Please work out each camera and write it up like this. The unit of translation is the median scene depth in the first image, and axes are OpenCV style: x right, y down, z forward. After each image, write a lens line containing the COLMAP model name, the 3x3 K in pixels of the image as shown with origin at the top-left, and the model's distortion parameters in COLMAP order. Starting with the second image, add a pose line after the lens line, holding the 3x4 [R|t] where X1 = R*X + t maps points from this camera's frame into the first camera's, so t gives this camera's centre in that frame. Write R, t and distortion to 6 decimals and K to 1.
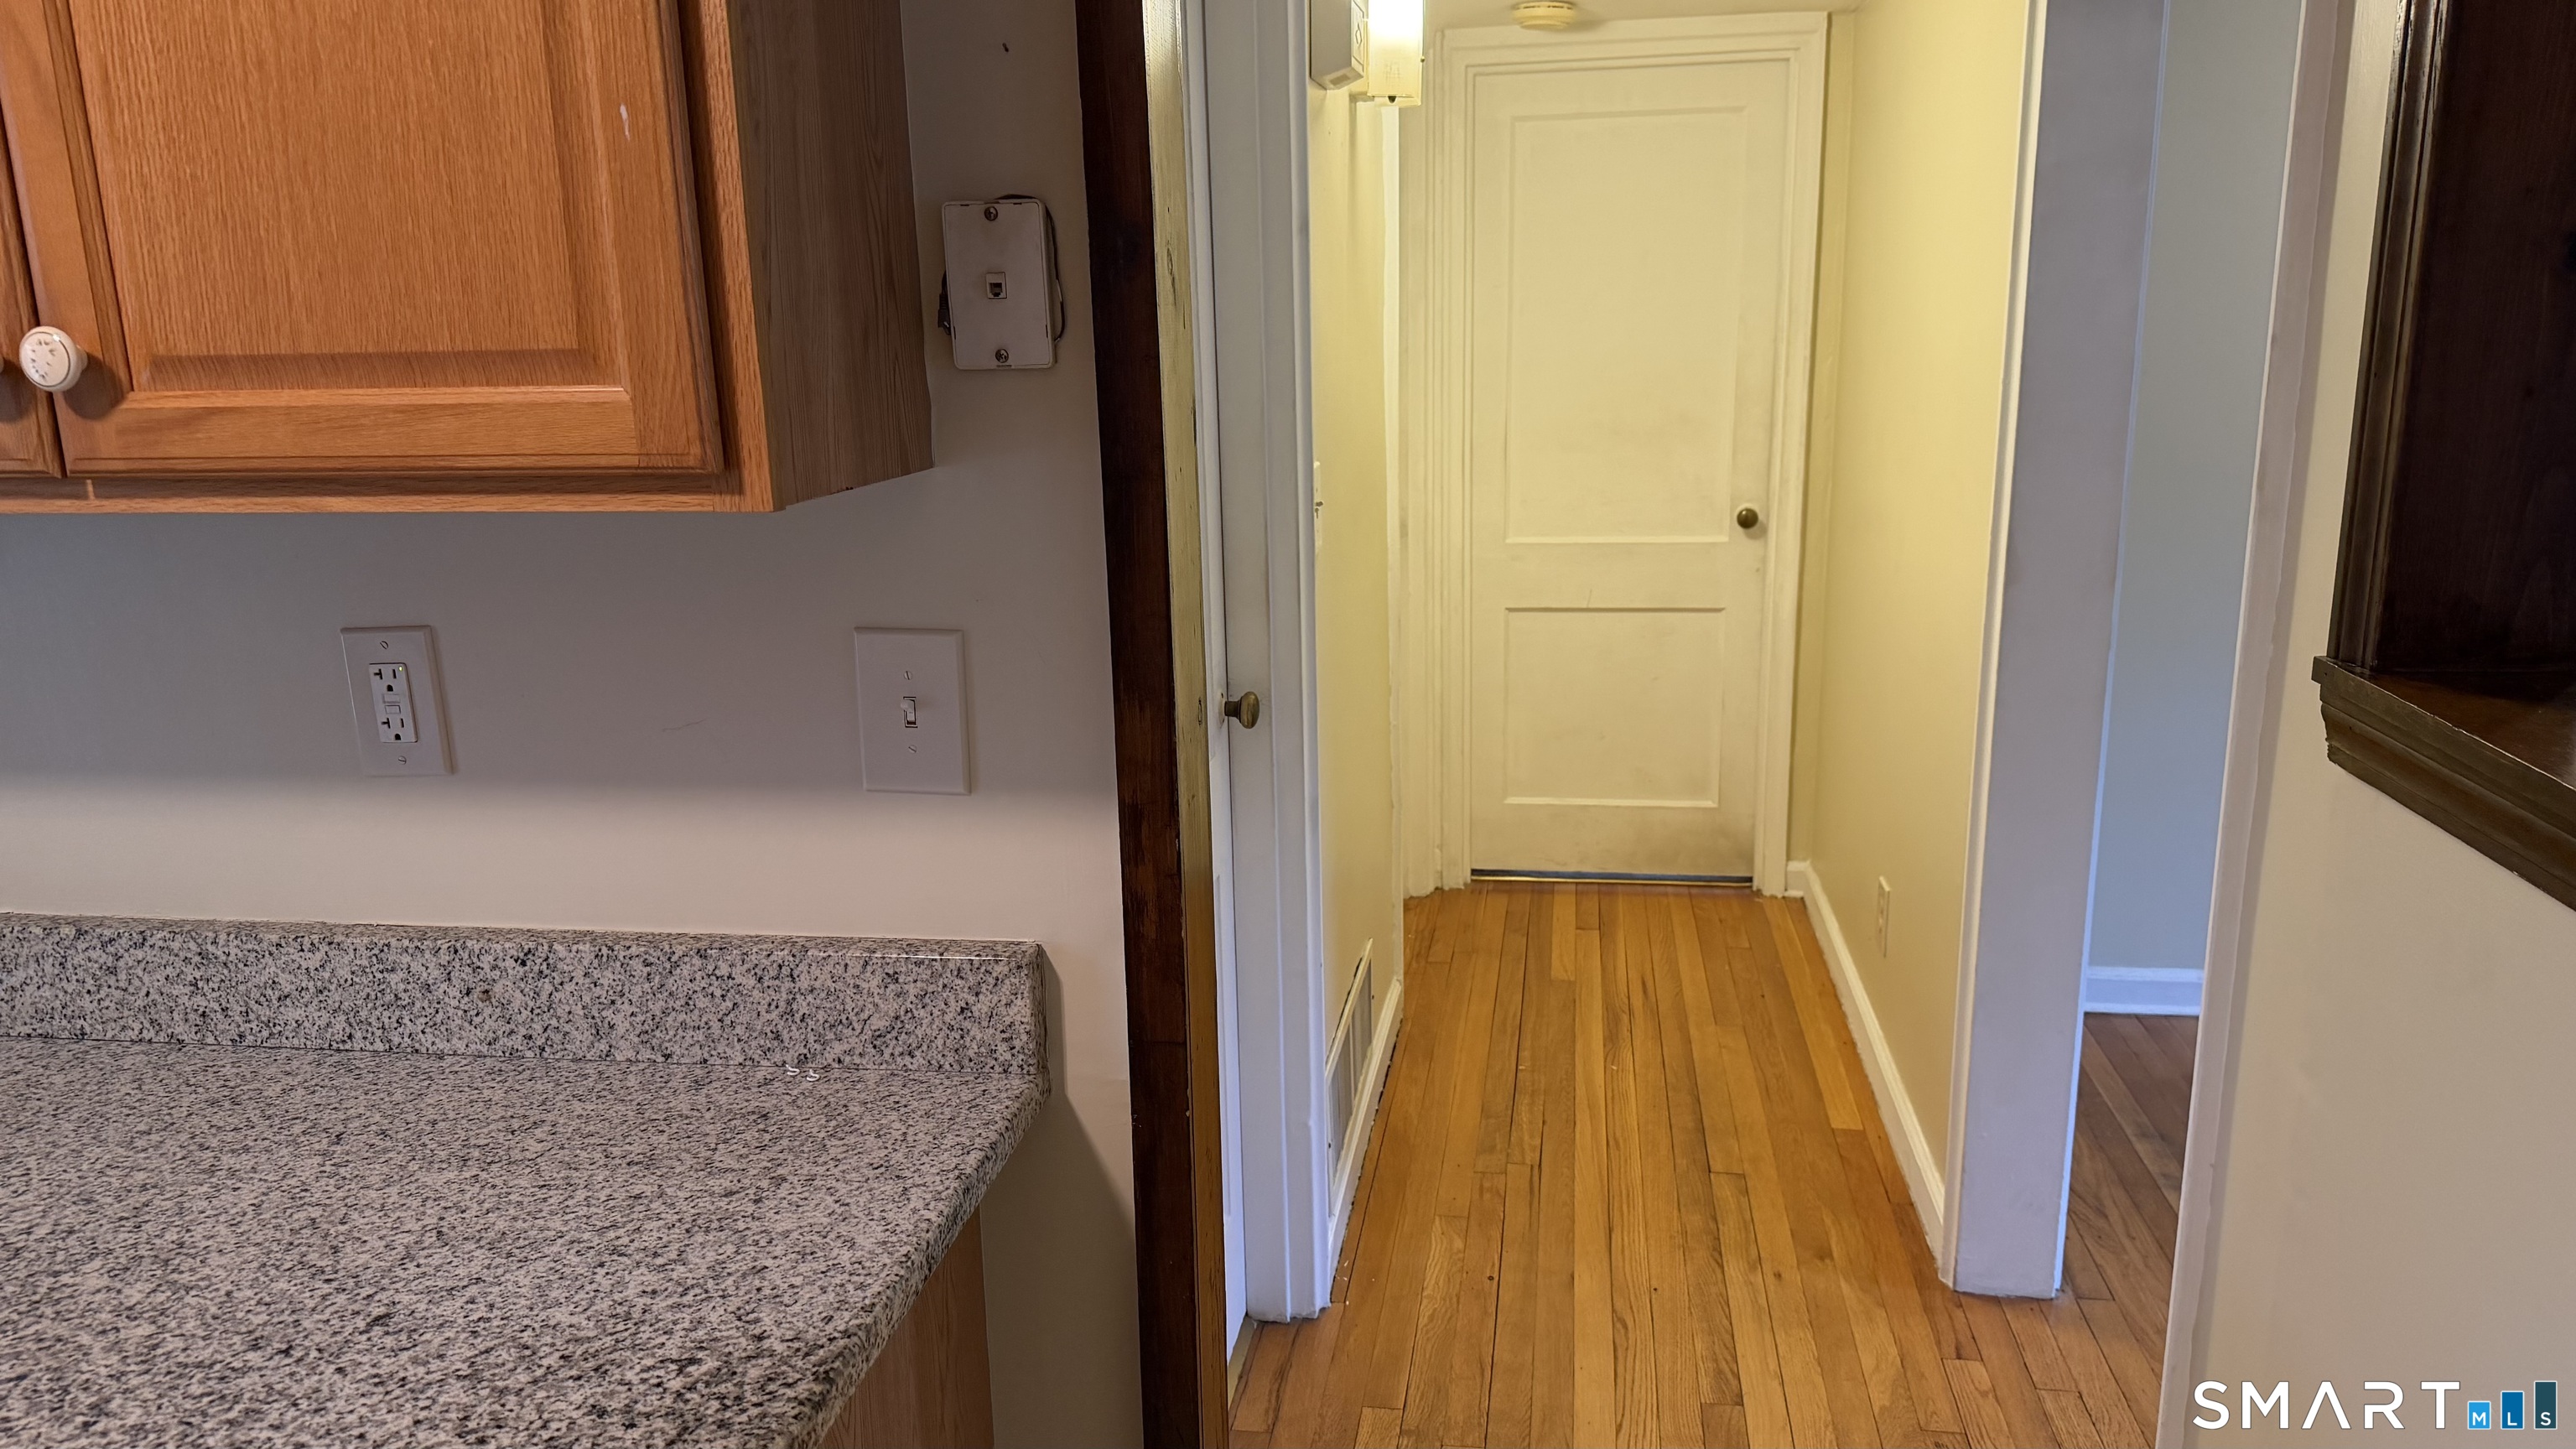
lens RADIAL K [[1818.7, 0, 1305.6], [0, 1818.7, 739.4], [0, 0, 1]] dist [0.017789, -0.028399]
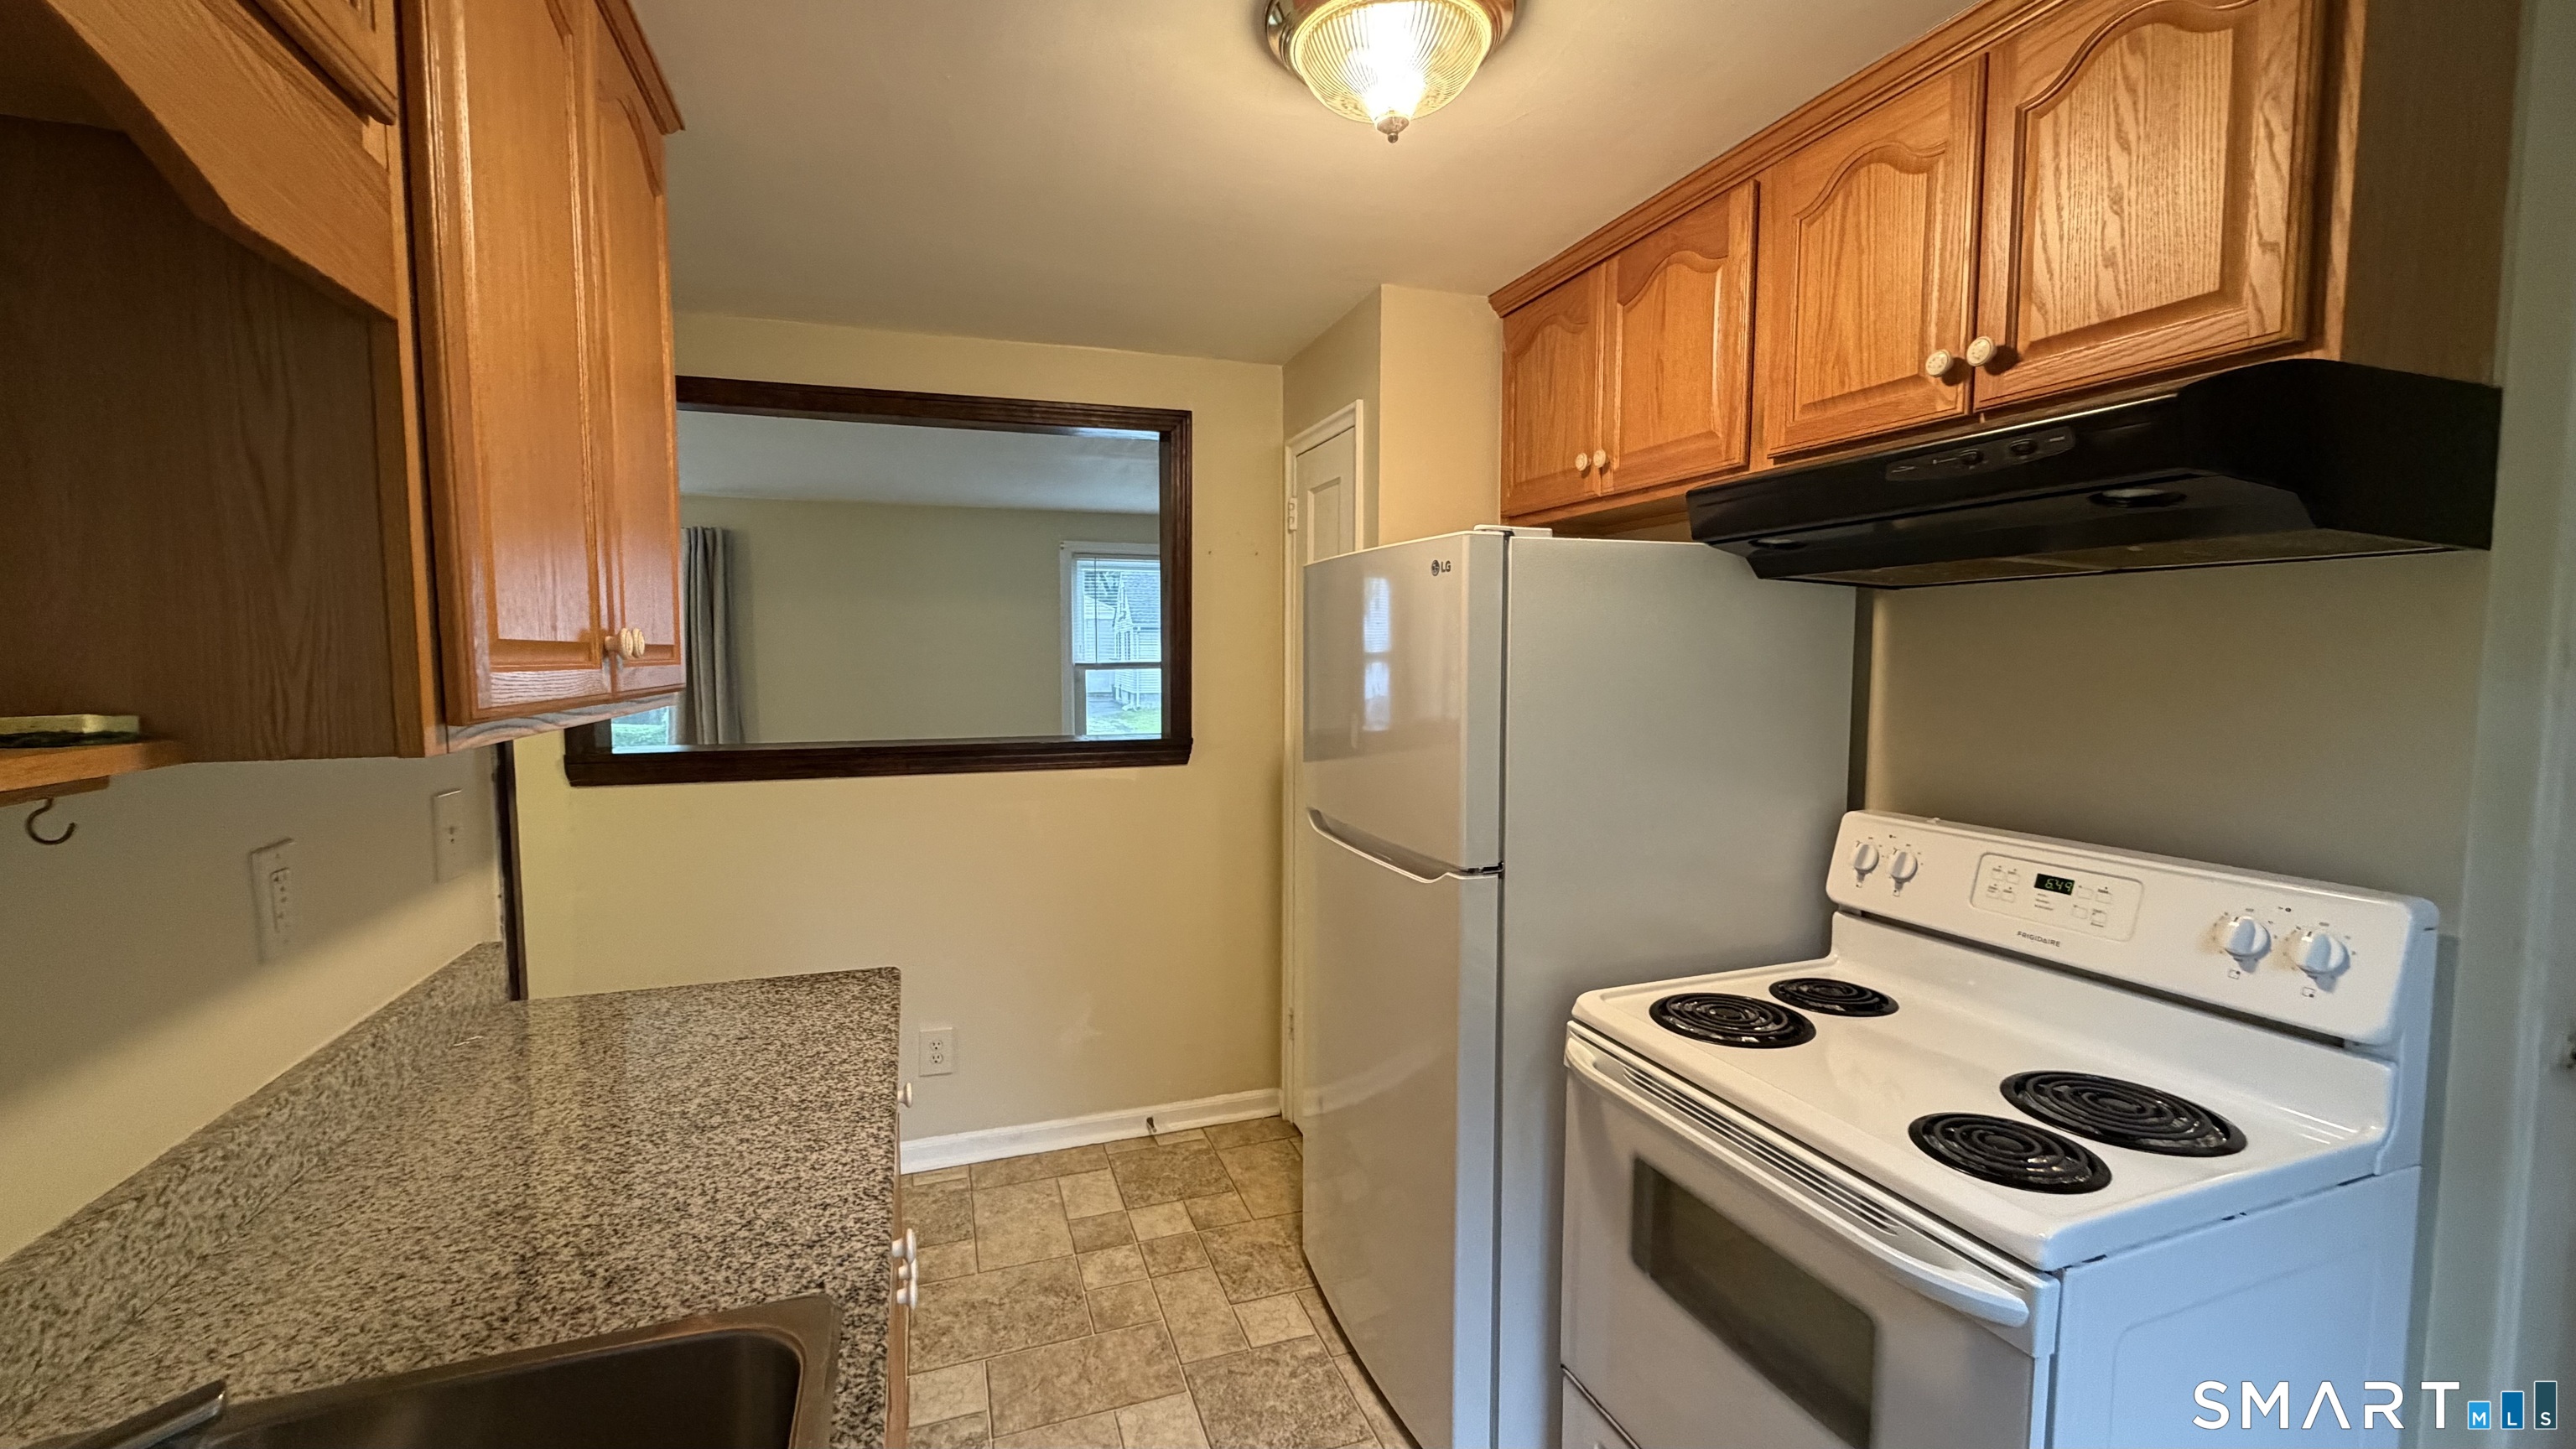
lens RADIAL K [[1027.3, 0, 1288.0], [0, 1027.3, 724.5], [0, 0, 1]] dist [0.001003, 0.000039]
pose [[-0.473517, -0.039766, 0.879886, -1.594446], [0.218103, 0.962574, 0.160877, -0.109114], [-0.853354, 0.268084, -0.447123, 0.698245]]
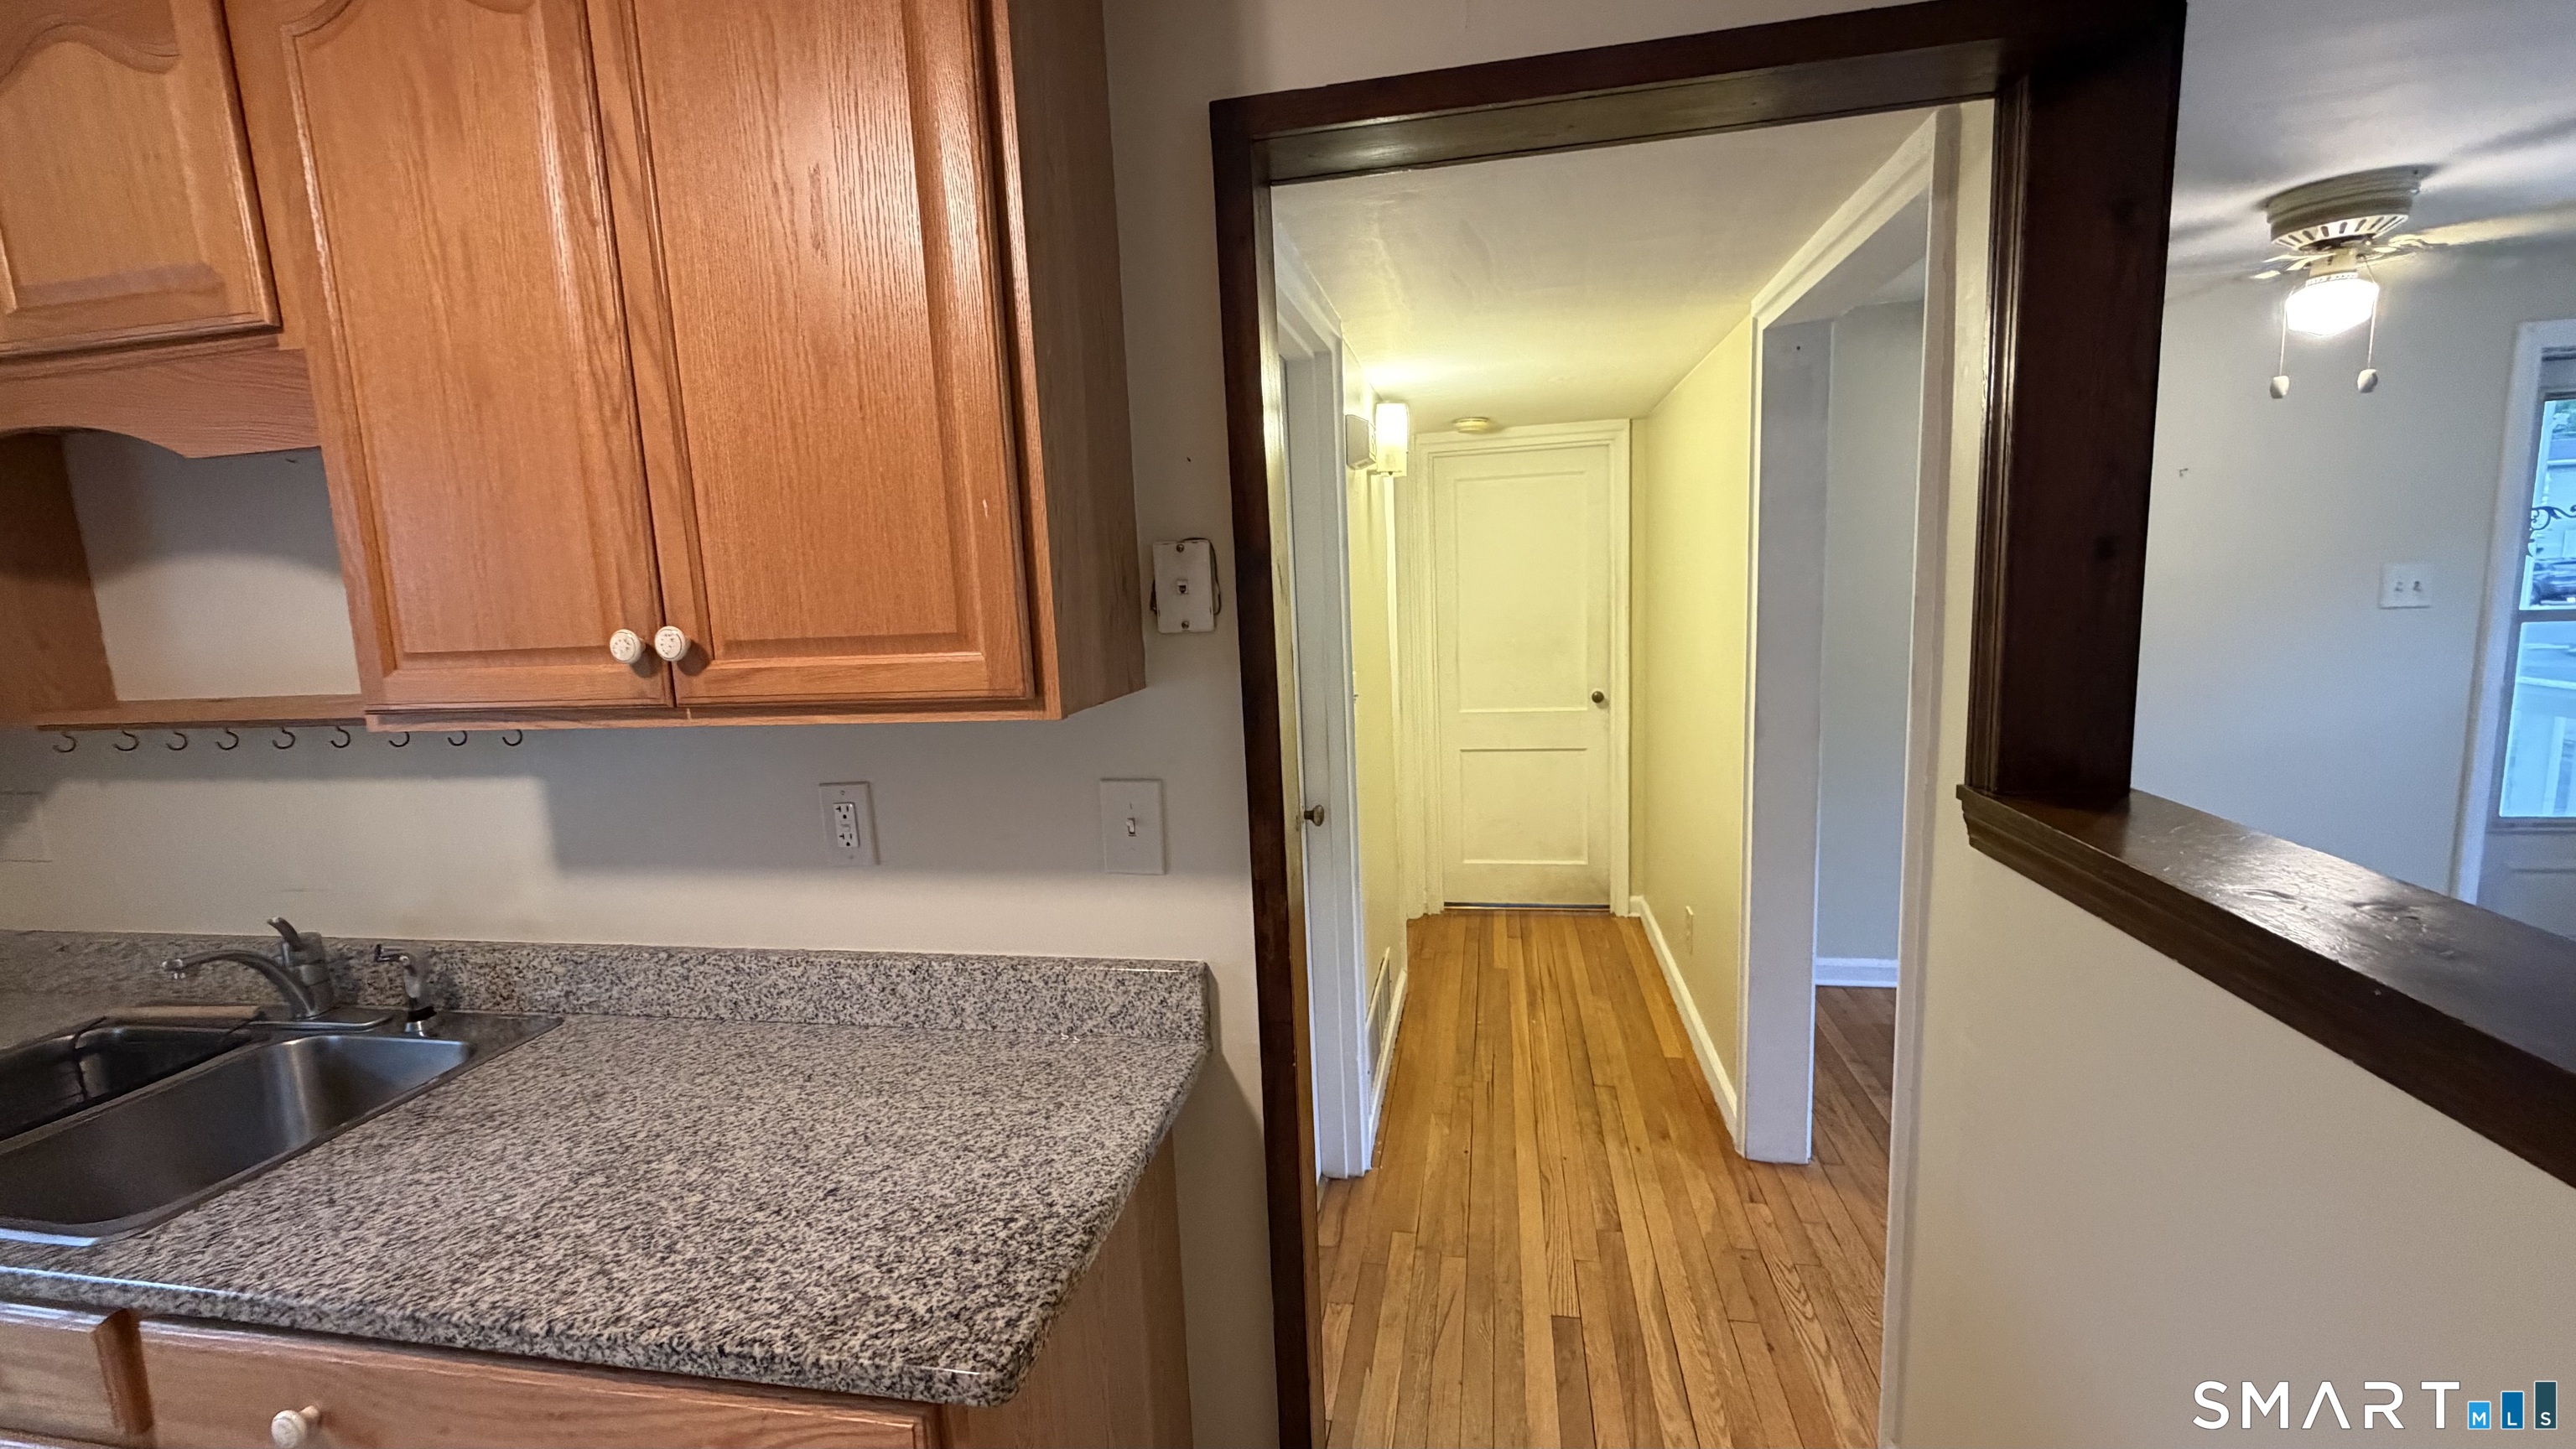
lens RADIAL K [[1027.3, 0, 1288.0], [0, 1027.3, 724.5], [0, 0, 1]] dist [0.001003, 0.000039]
pose [[0.998633, -0.016982, -0.049437, -0.018824], [0.012207, 0.995370, -0.095340, -0.017460], [0.050827, 0.094606, 0.994216, 0.014914]]
